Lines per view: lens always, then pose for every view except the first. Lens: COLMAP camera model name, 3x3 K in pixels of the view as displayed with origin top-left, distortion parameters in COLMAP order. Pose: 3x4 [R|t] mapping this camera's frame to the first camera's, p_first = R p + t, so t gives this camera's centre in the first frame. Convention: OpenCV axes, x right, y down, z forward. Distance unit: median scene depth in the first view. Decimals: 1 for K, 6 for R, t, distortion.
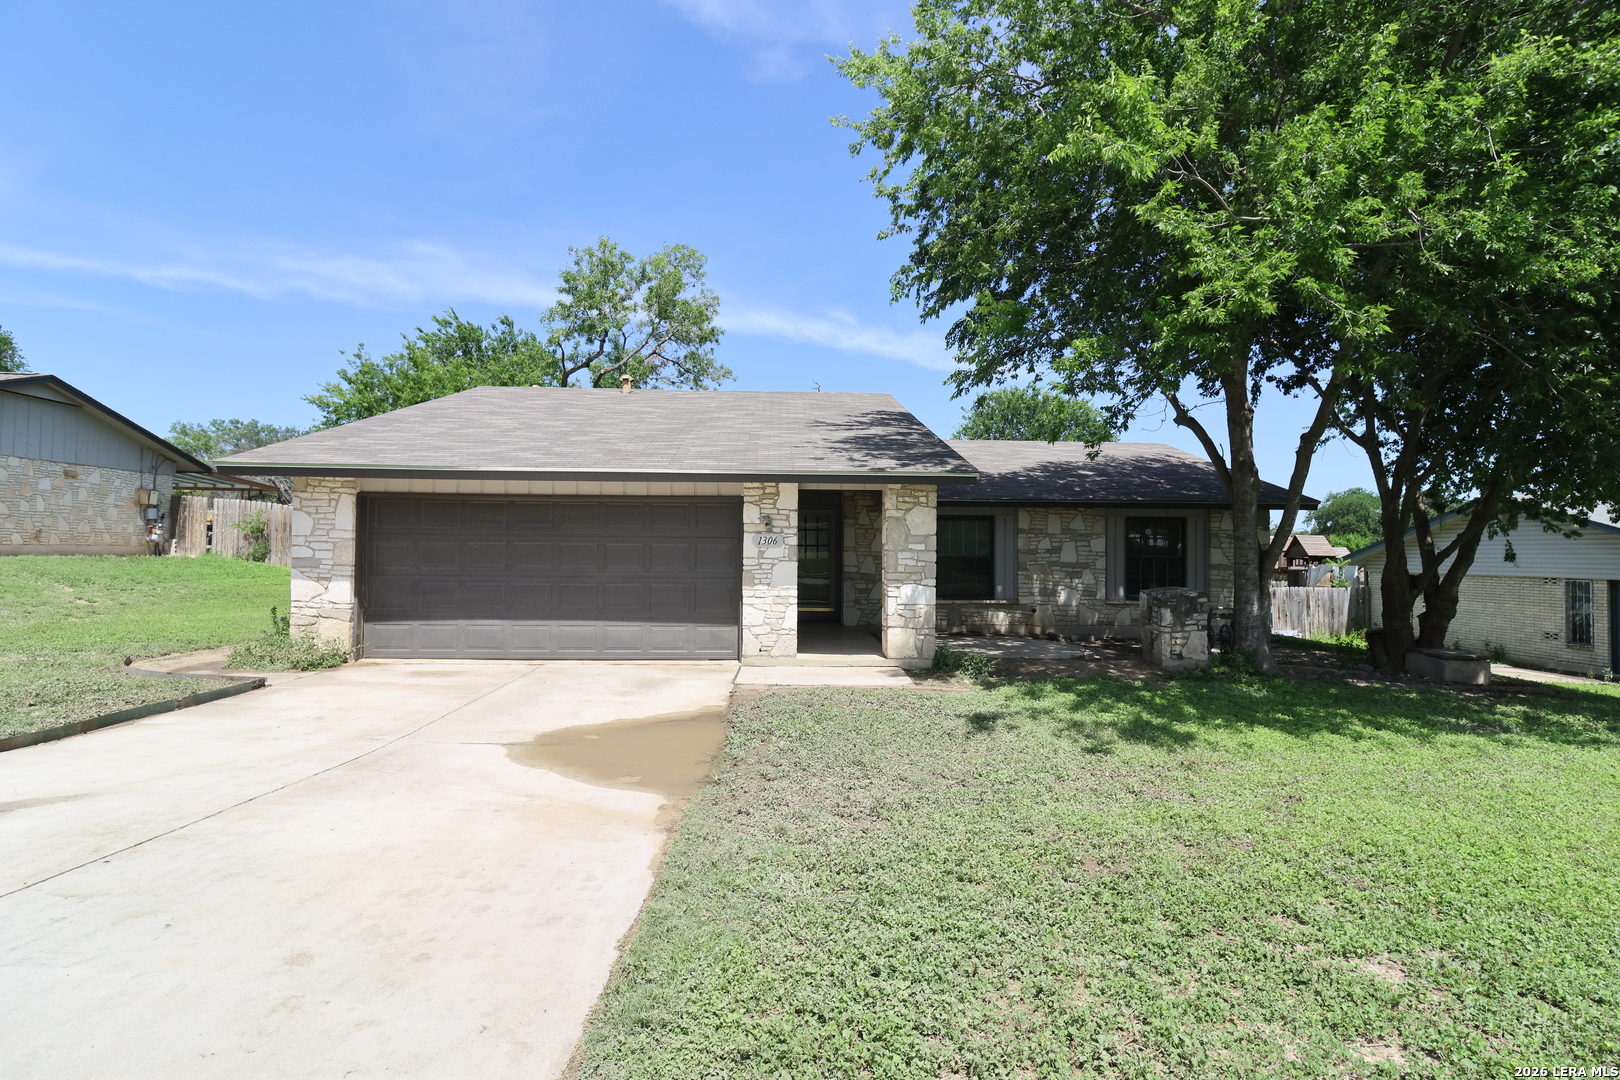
lens RADIAL K [[747.3, 0, 814.9], [0, 747.3, 542.8], [0, 0, 1]] dist [0.002080, -0.001589]
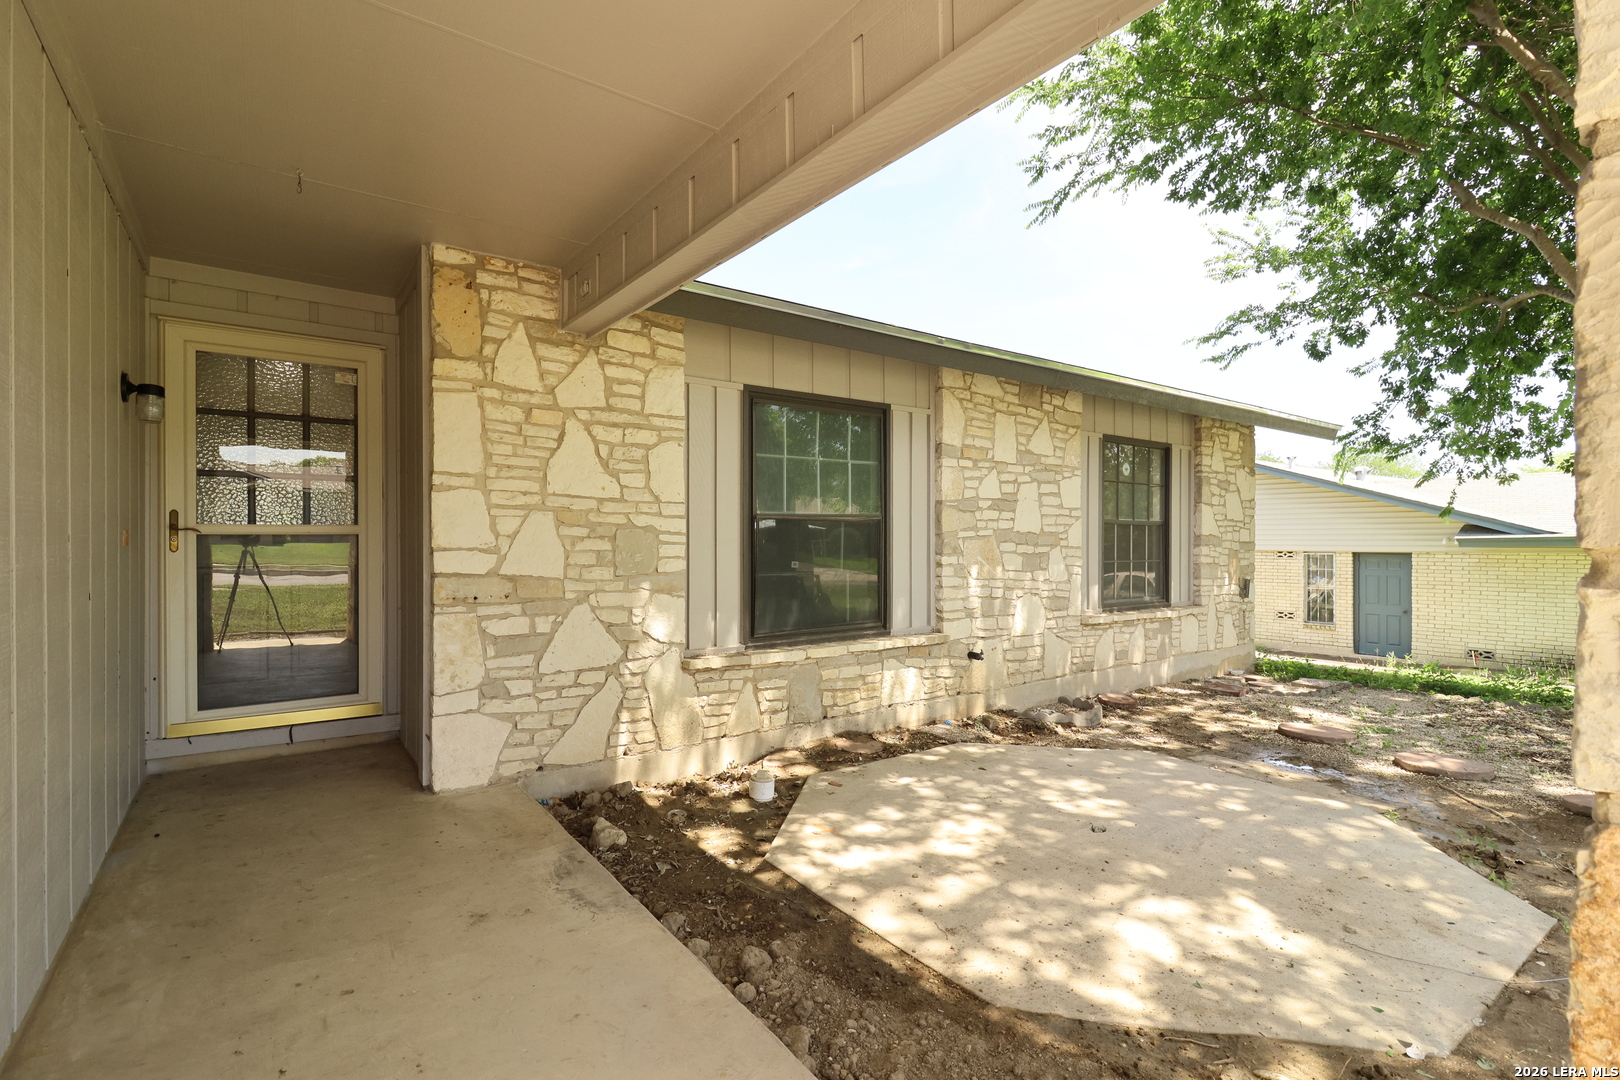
lens RADIAL K [[747.3, 0, 806.6], [0, 747.3, 538.4], [0, 0, 1]] dist [0.002080, -0.001589]
pose [[0.830594, -0.008062, 0.556820, 0.005441], [-0.001425, 0.999861, 0.016601, 0.033040], [-0.556877, -0.014583, 0.830467, 1.051118]]
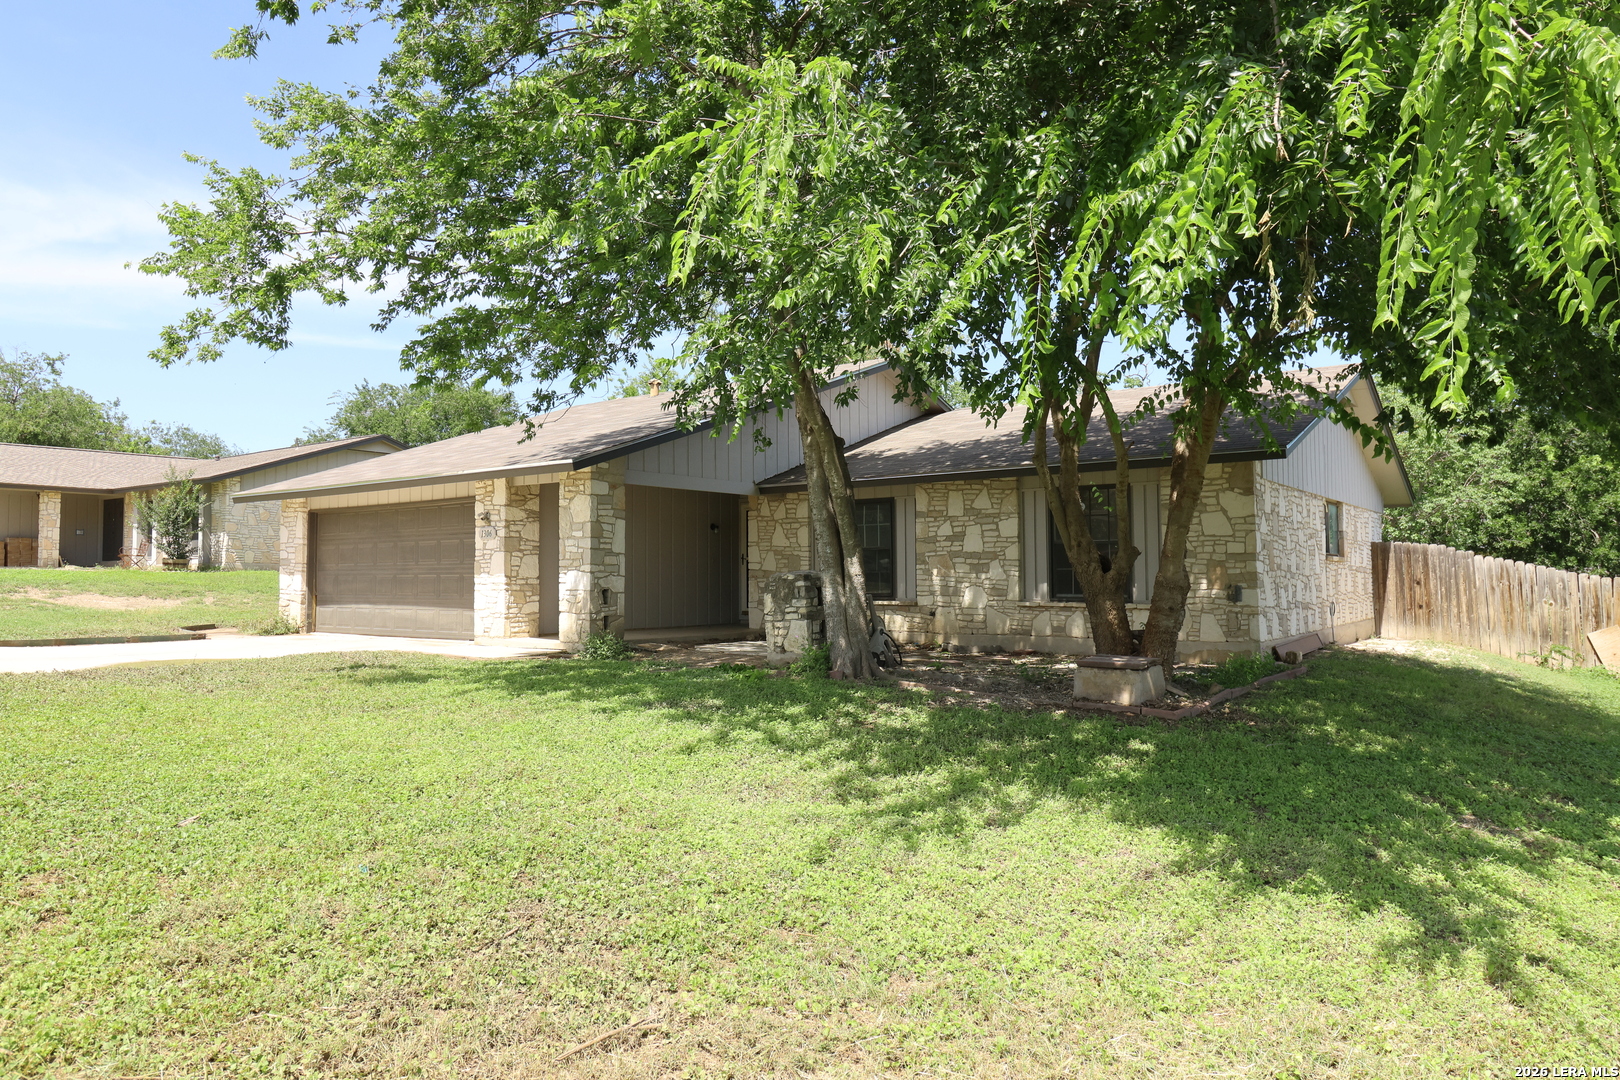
lens RADIAL K [[1053.3, 0, 806.2], [0, 1053.3, 542.3], [0, 0, 1]] dist [0.004235, 0.000198]
pose [[0.775213, -0.034453, -0.630759, 1.296062], [0.019272, 0.999337, -0.030900, 0.067479], [0.631406, 0.011798, 0.775363, 0.073815]]
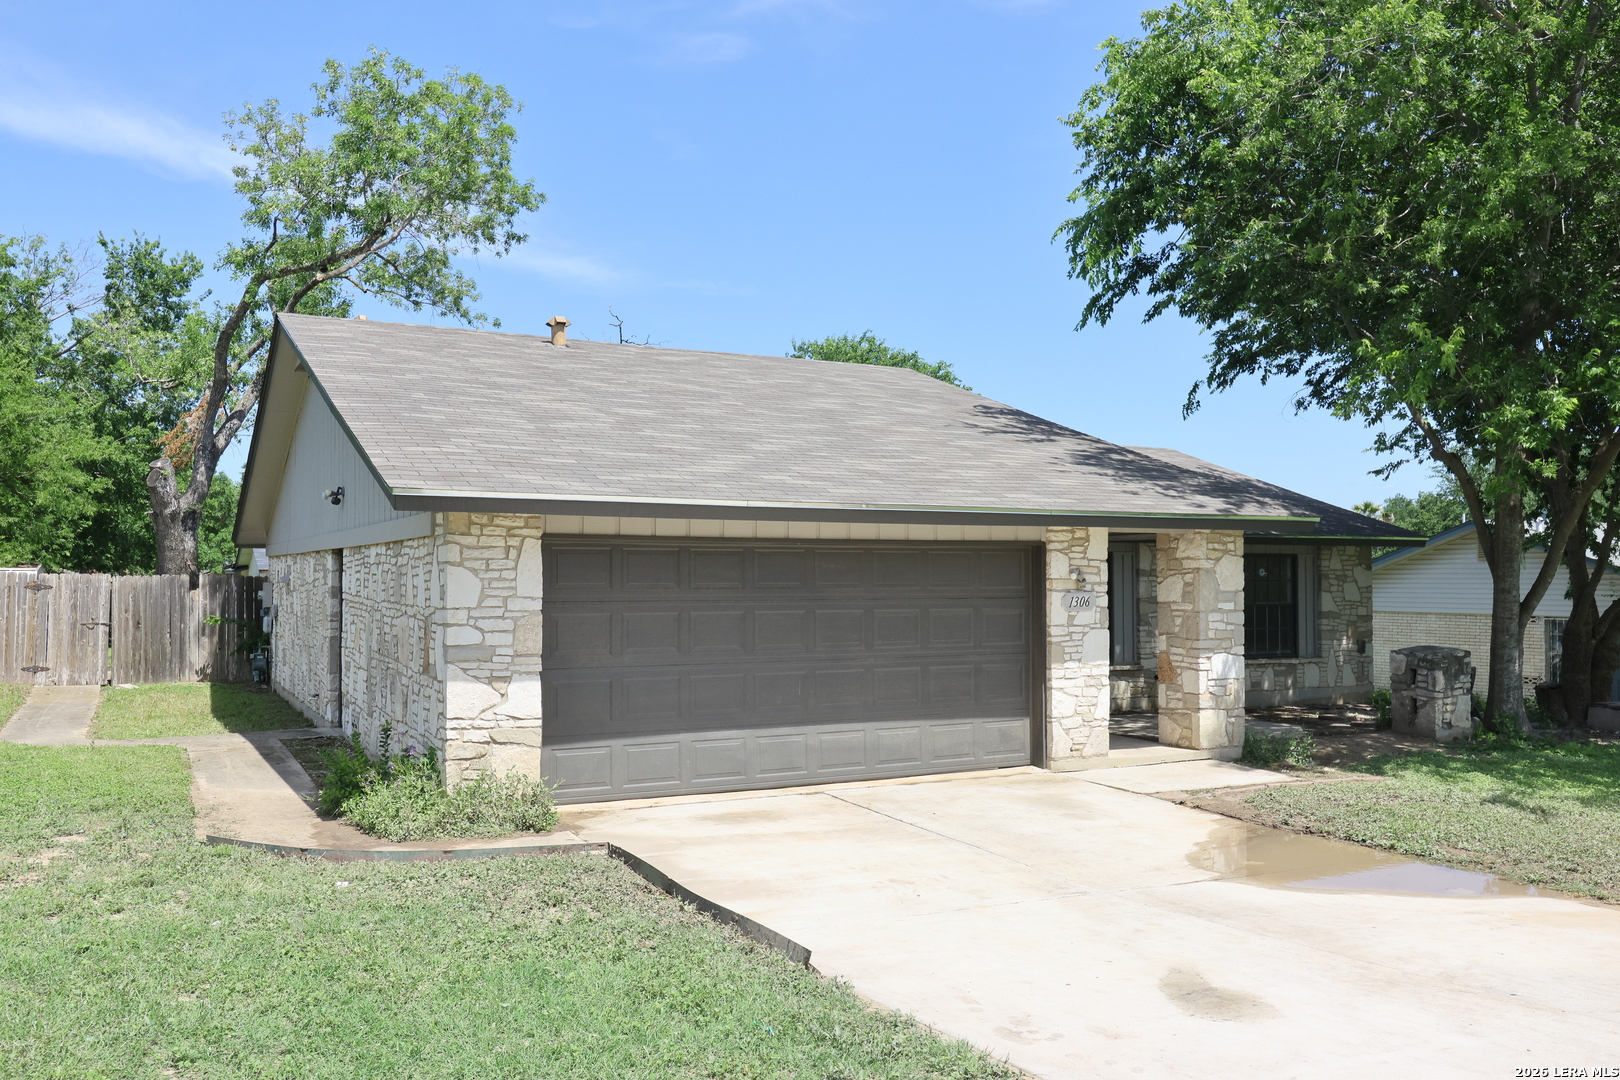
lens RADIAL K [[1271.5, 0, 814.1], [0, 1271.5, 540.2], [0, 0, 1]] dist [0.001683, 0.000772]
pose [[0.903817, 0.003395, 0.427905, -0.839649], [0.002426, 0.999912, -0.013057, -0.048323], [-0.427912, 0.012840, 0.903729, -0.036468]]
